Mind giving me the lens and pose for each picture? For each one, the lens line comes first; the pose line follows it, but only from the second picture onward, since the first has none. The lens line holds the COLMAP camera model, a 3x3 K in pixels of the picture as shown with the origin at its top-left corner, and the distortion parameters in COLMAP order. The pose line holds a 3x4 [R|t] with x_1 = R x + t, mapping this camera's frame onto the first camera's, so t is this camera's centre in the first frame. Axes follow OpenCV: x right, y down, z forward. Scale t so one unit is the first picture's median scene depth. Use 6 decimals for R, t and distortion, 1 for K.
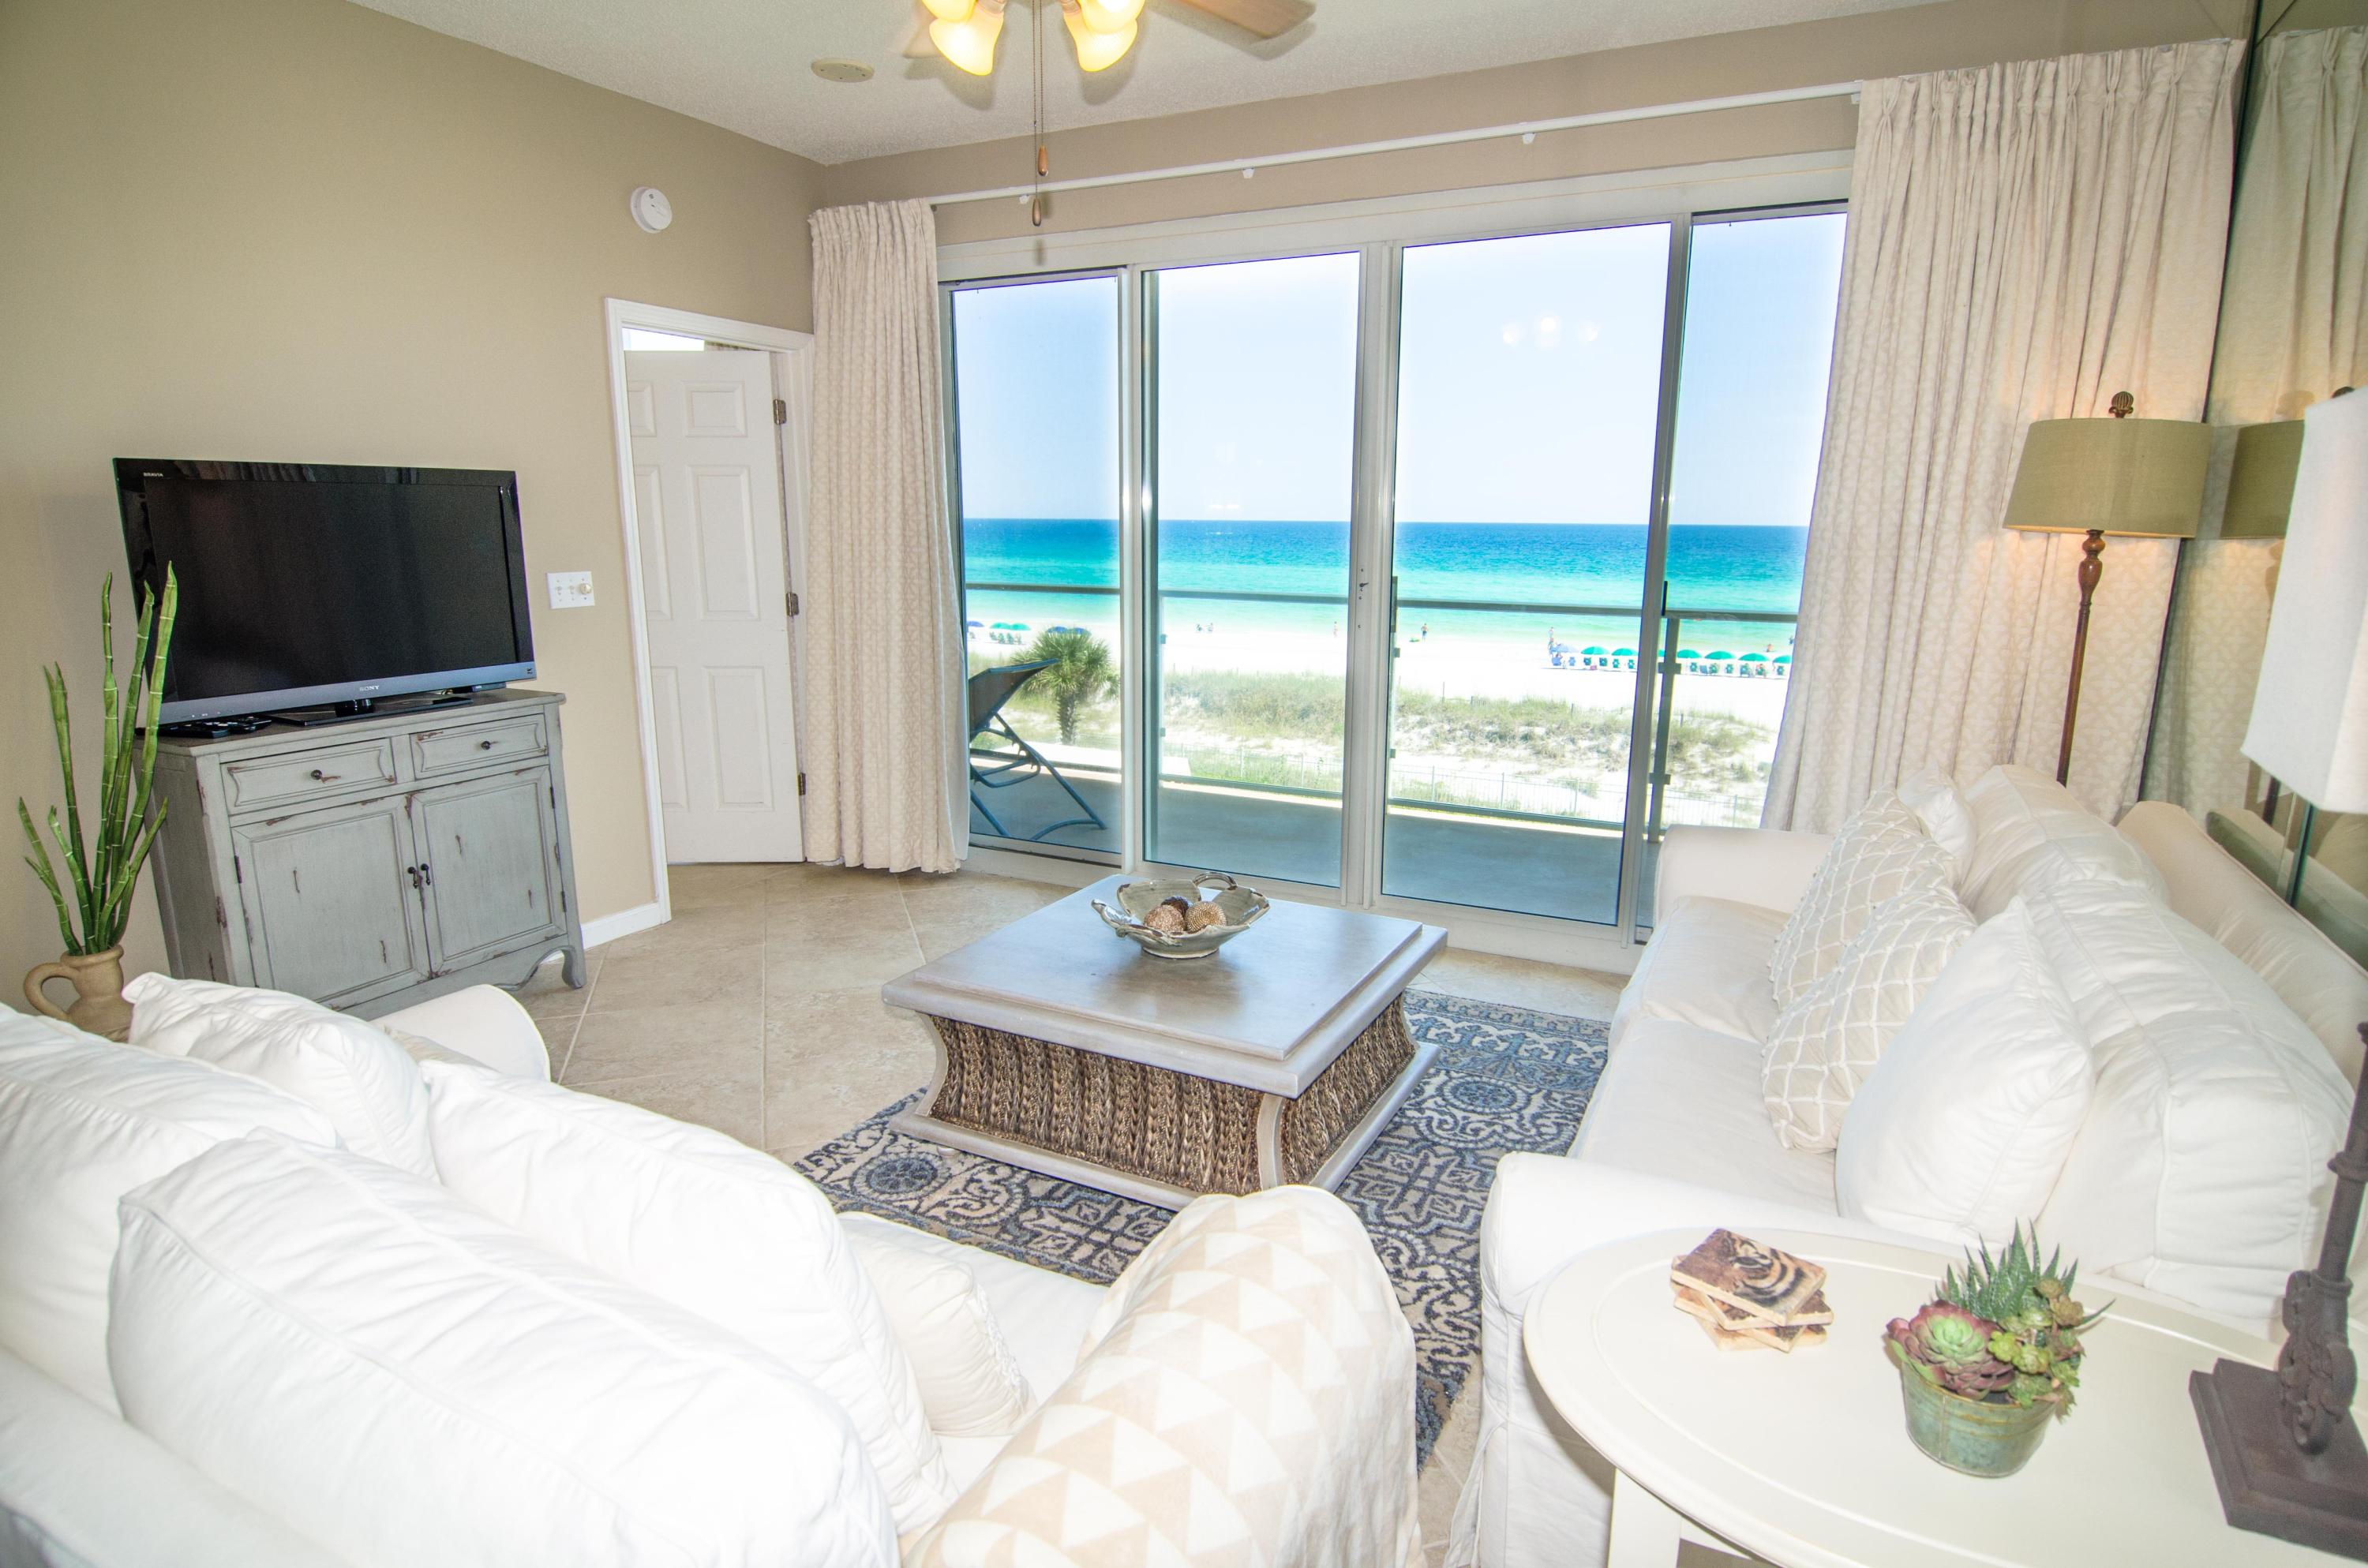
lens RADIAL K [[1266.9, 0, 1197.4], [0, 1266.9, 790.6], [0, 0, 1]] dist [-0.005202, -0.010739]
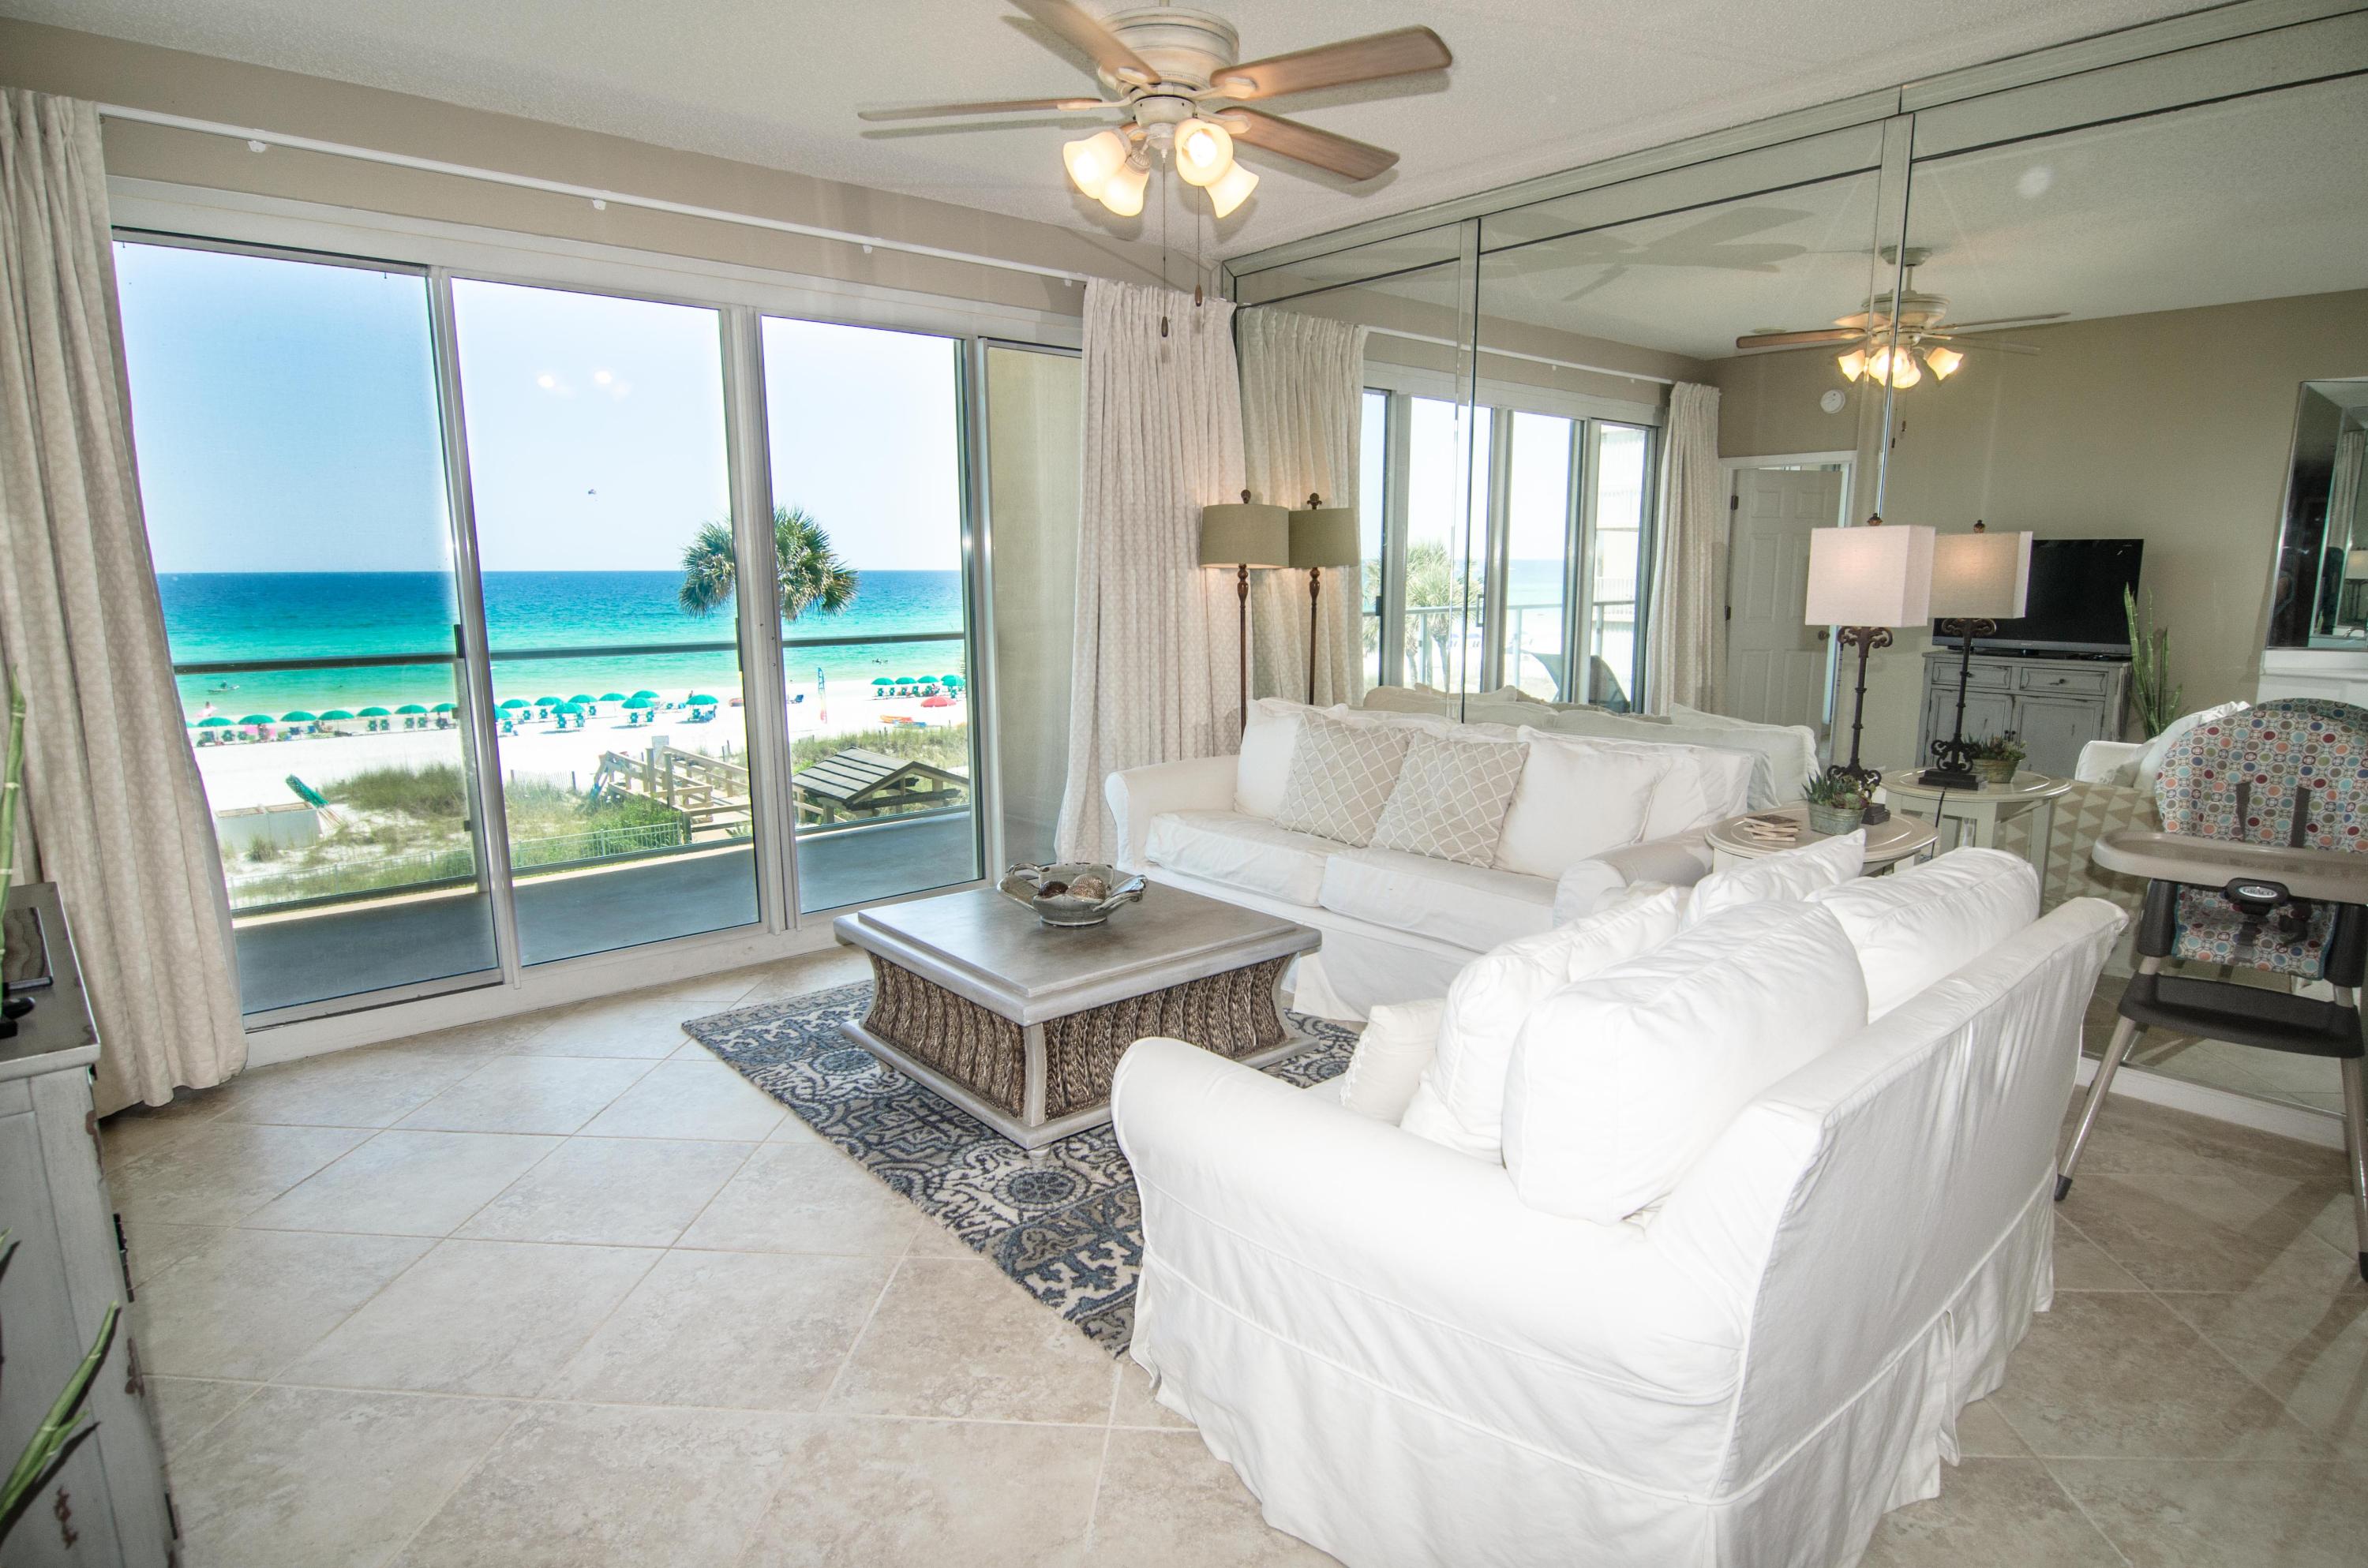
lens RADIAL K [[1266.9, 0, 1184.4], [0, 1266.9, 792.6], [0, 0, 1]] dist [-0.005202, -0.010739]
pose [[0.385834, -0.171228, 0.906539, -0.678453], [0.199311, 0.974891, 0.099309, -0.059637], [-0.900782, 0.142367, 0.410273, 0.260354]]
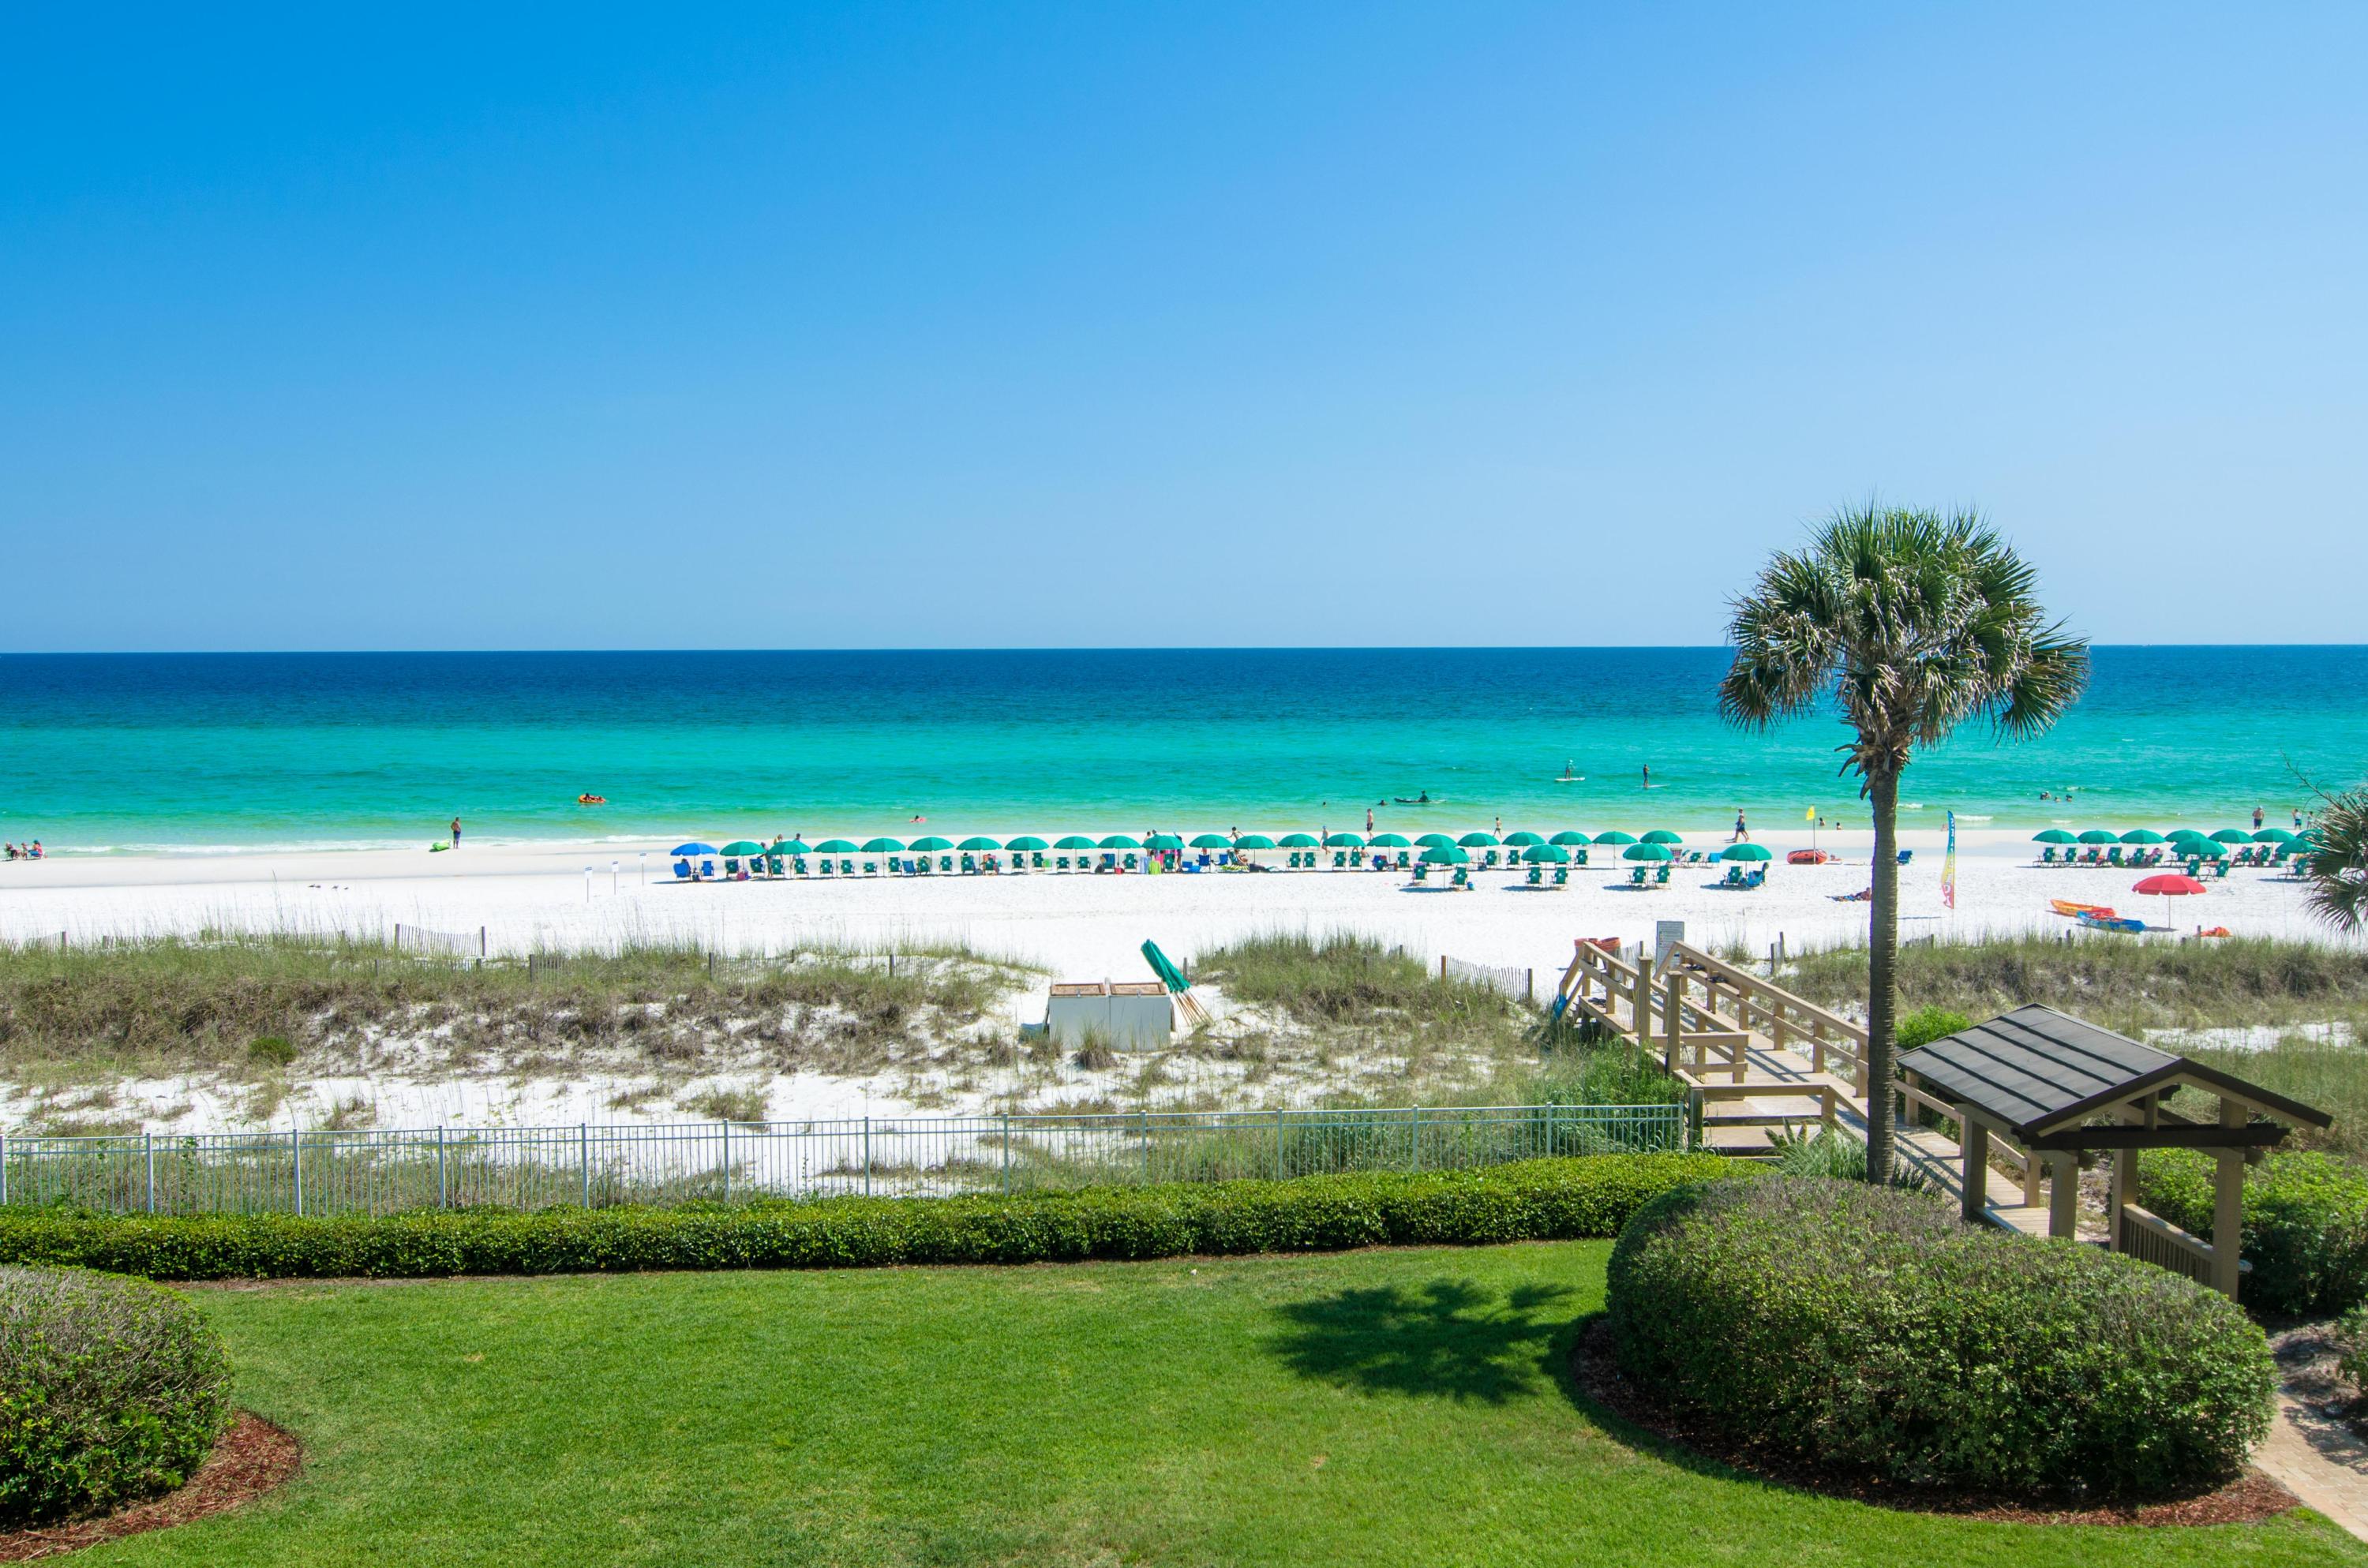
lens RADIAL K [[1950.5, 0, 1194.4], [0, 1950.5, 808.8], [0, 0, 1]] dist [0.001487, -0.006719]
pose [[0.861480, -0.054450, 0.504864, 0.454904], [0.117955, 0.988497, -0.094664, -0.264043], [-0.493902, 0.141102, 0.857992, 1.310337]]
